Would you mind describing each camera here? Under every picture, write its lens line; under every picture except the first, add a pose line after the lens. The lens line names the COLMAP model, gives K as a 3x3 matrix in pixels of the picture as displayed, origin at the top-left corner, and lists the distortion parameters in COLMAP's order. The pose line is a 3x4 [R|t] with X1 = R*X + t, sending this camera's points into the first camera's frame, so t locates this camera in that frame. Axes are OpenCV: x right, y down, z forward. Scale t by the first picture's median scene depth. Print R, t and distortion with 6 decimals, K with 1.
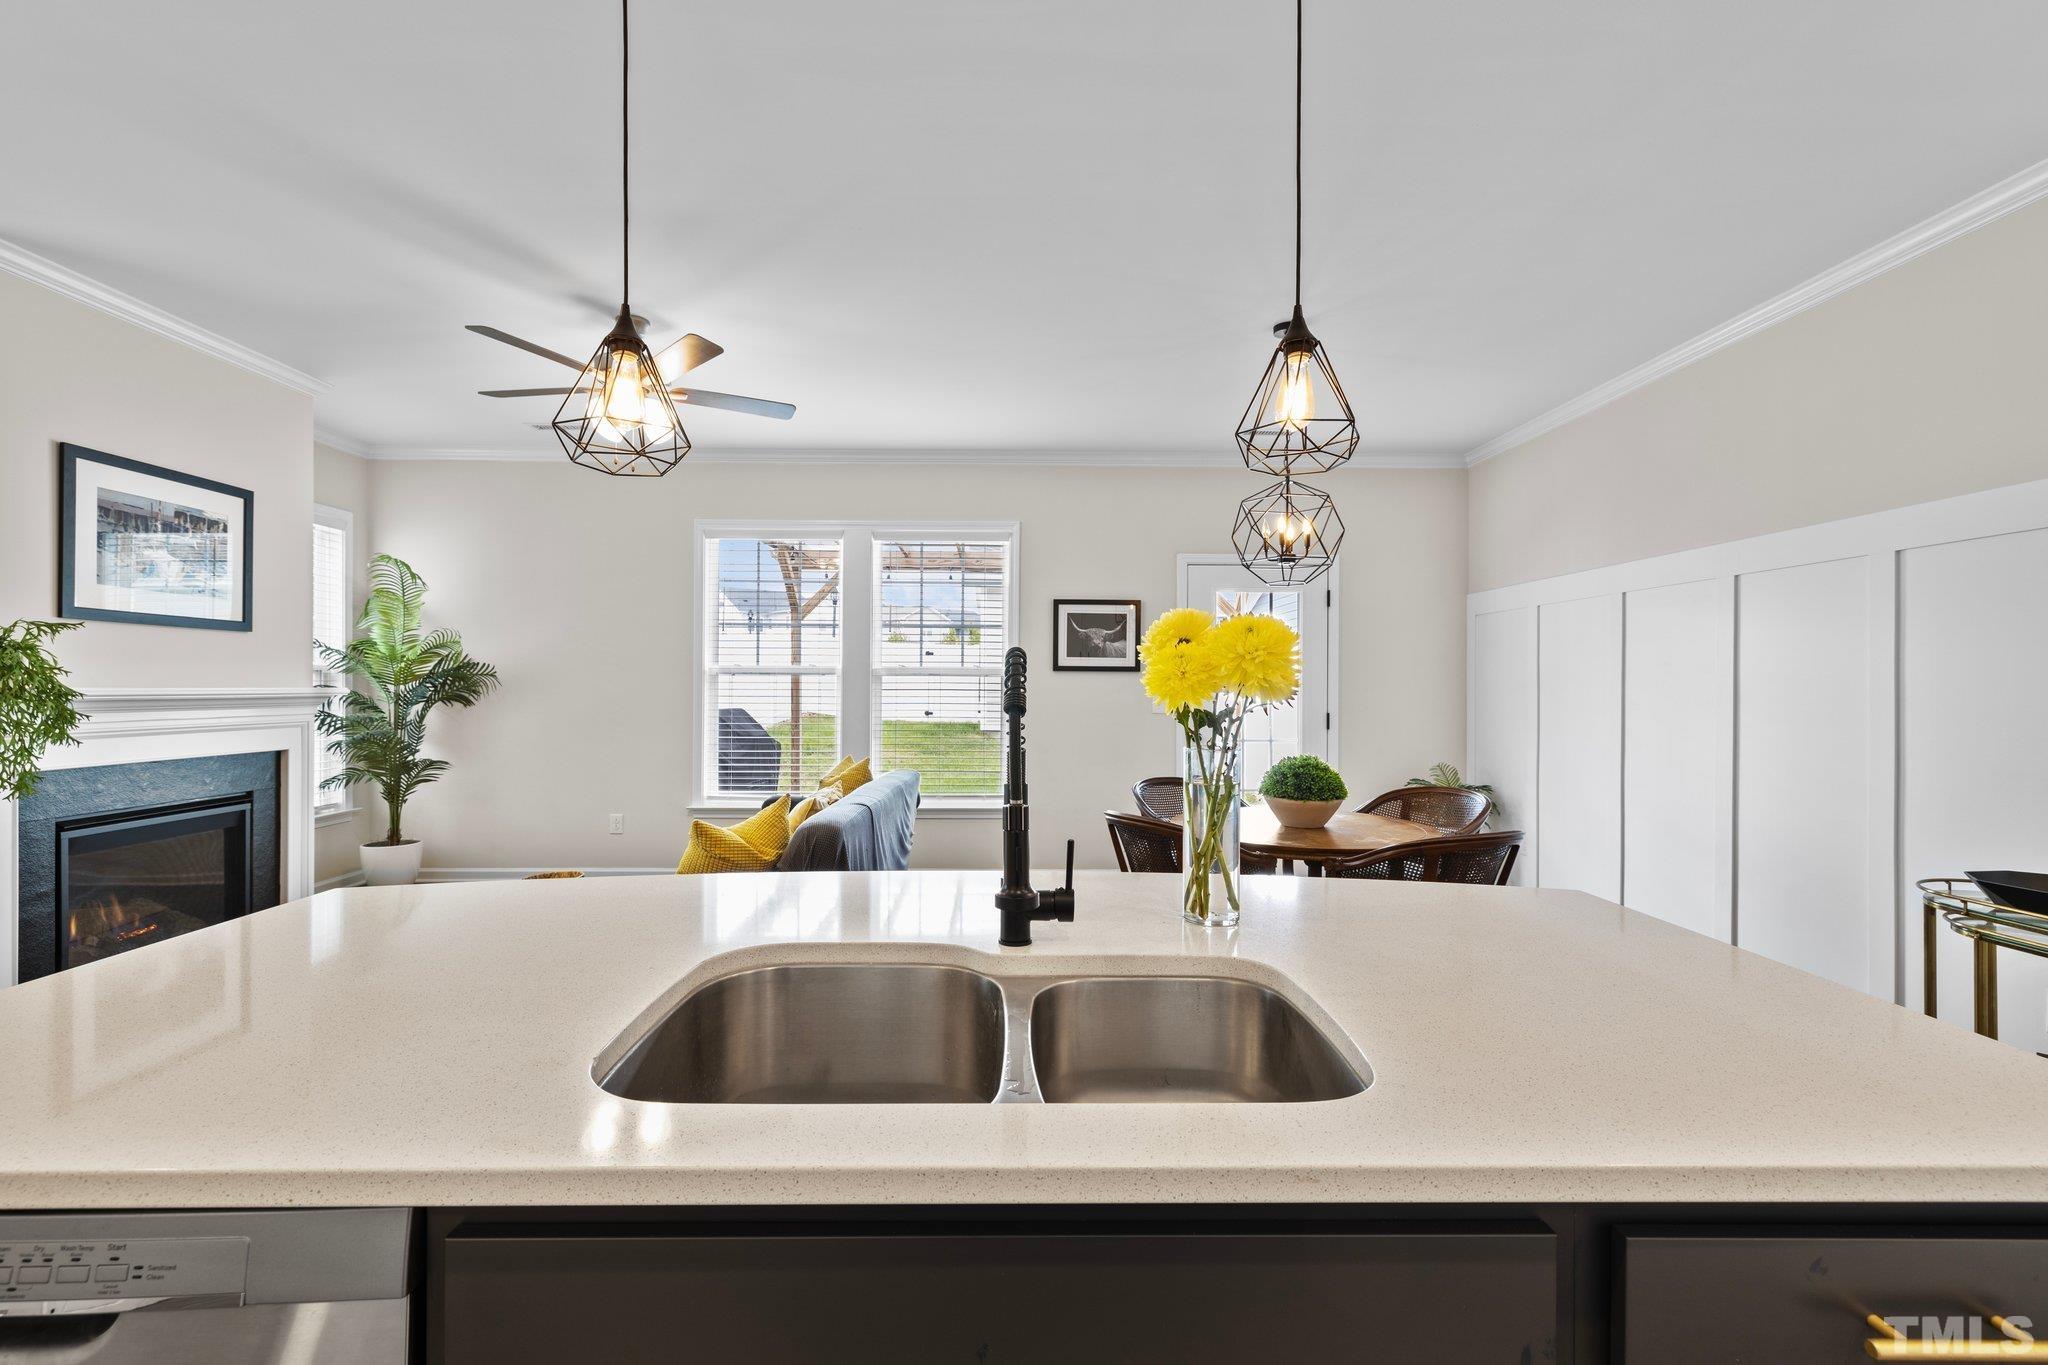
lens RADIAL K [[875.5, 0, 1026.9], [0, 875.5, 683.5], [0, 0, 1]] dist [0.001067, 0.000041]
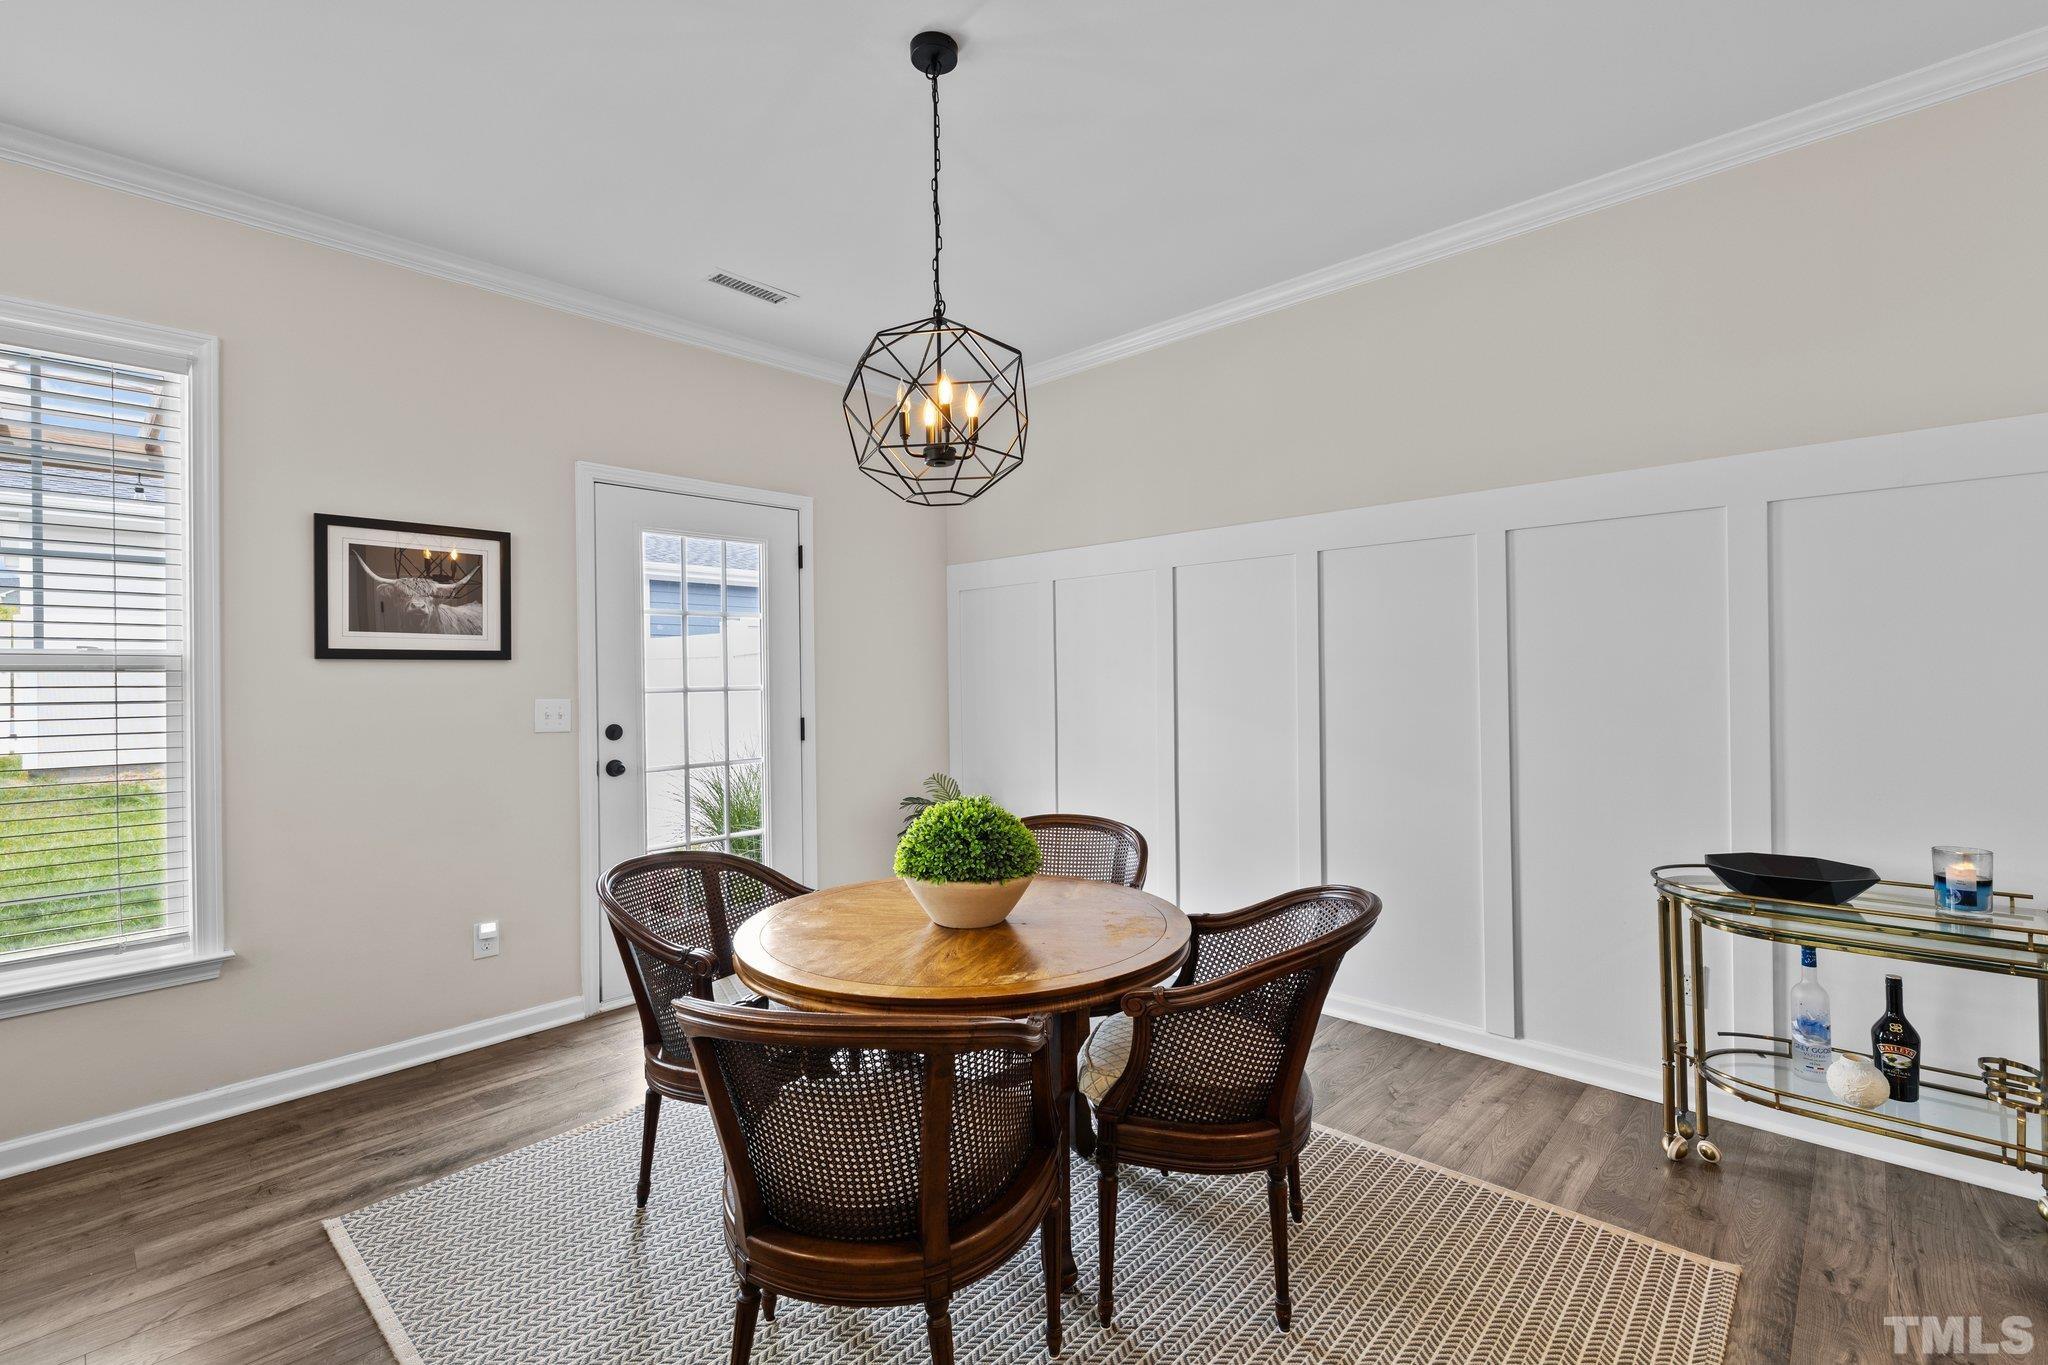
lens RADIAL K [[894.6, 0, 1023.0], [0, 894.6, 674.2], [0, 0, 1]] dist [0.002060, 0.000224]
pose [[0.697460, -0.012117, 0.716521, -0.056838], [0.015139, 0.999883, 0.002172, -0.000680], [-0.716464, 0.009333, 0.697562, 0.383198]]
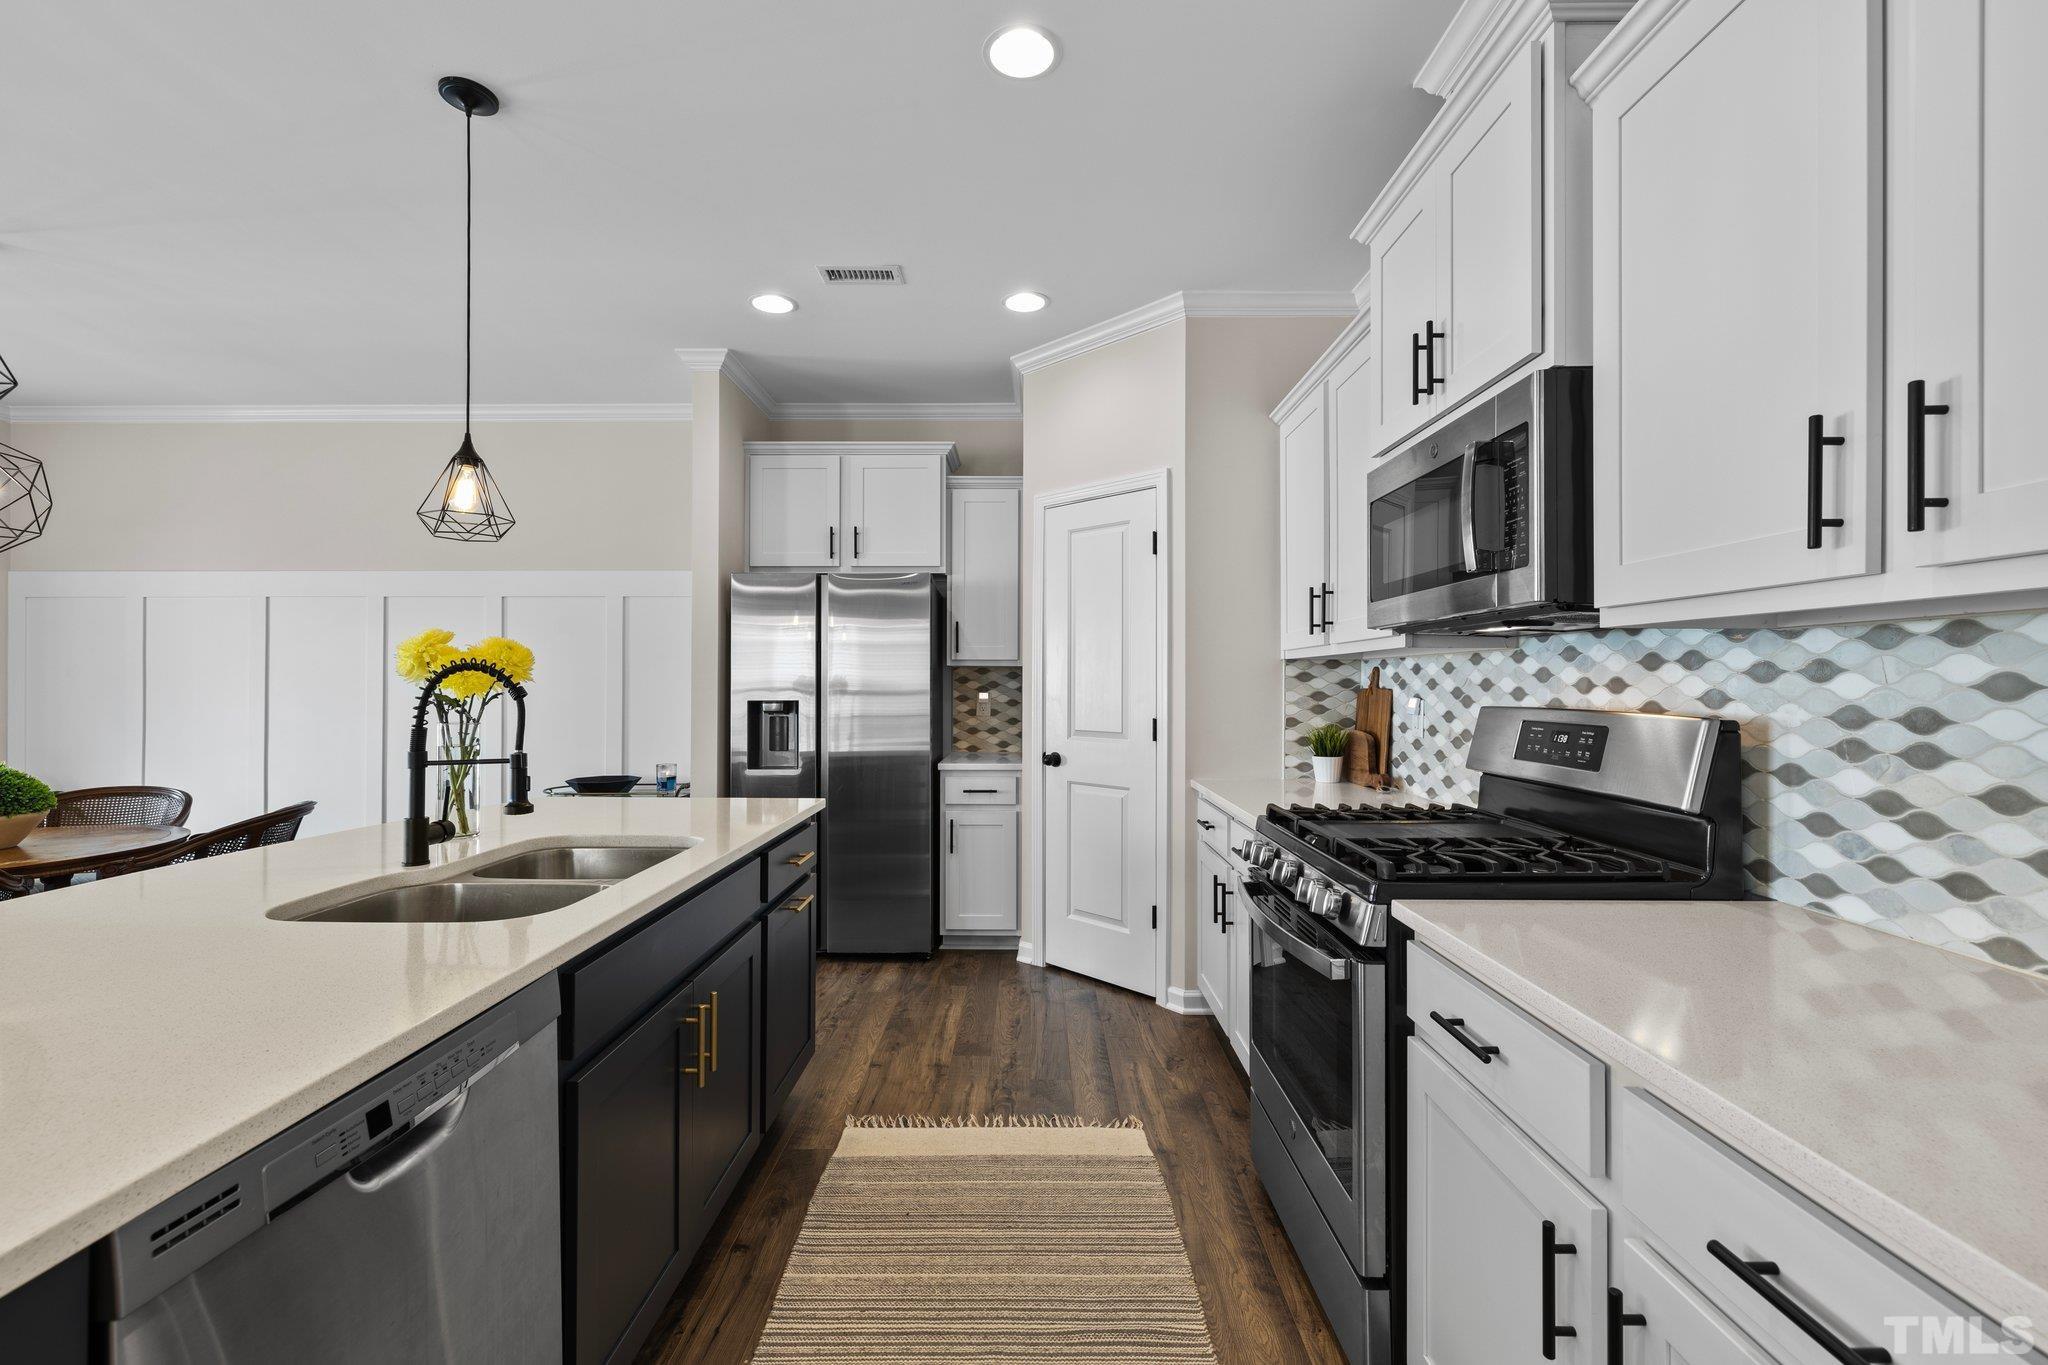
lens RADIAL K [[859.2, 0, 1019.5], [0, 859.2, 680.1], [0, 0, 1]] dist [-0.000498, -0.000180]
pose [[0.028495, -0.000489, 0.999594, -0.319547], [-0.004461, 0.999990, 0.000617, -0.001503], [-0.999584, -0.004476, 0.028492, -0.002763]]
